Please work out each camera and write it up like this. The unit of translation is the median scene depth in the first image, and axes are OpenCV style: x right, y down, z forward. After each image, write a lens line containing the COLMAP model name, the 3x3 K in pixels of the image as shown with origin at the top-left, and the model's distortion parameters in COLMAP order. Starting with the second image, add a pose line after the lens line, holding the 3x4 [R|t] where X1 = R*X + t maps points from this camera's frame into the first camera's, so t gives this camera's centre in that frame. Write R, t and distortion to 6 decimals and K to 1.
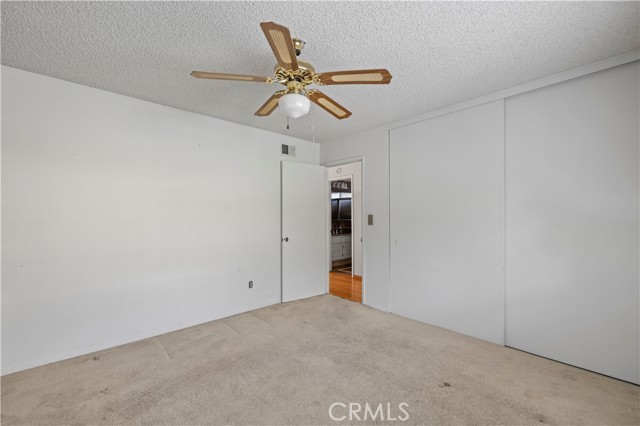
lens RADIAL K [[270.6, 0, 318.5], [0, 270.6, 212.0], [0, 0, 1]] dist [0.000472, -0.000323]
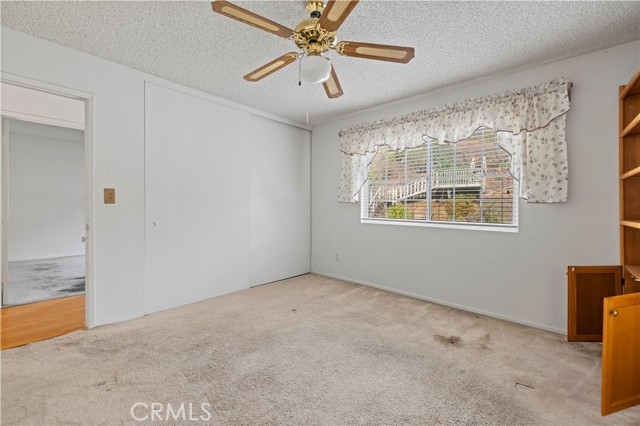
lens RADIAL K [[269.7, 0, 312.3], [0, 269.7, 208.6], [0, 0, 1]] dist [0.000777, 0.000044]
pose [[-0.066584, -0.003799, 0.997774, -0.574971], [-0.024433, 0.999699, 0.002176, 0.050836], [-0.997482, -0.024234, -0.066657, 0.597599]]
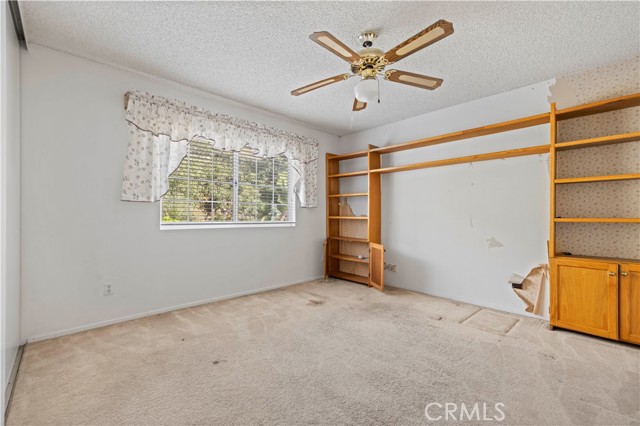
lens RADIAL K [[270.6, 0, 318.5], [0, 270.6, 212.0], [0, 0, 1]] dist [0.000472, -0.000323]
pose [[-0.999929, -0.001591, -0.011828, 0.071431], [-0.001305, 0.999708, -0.024134, 0.072207], [0.011863, -0.024117, -0.999639, 1.172524]]
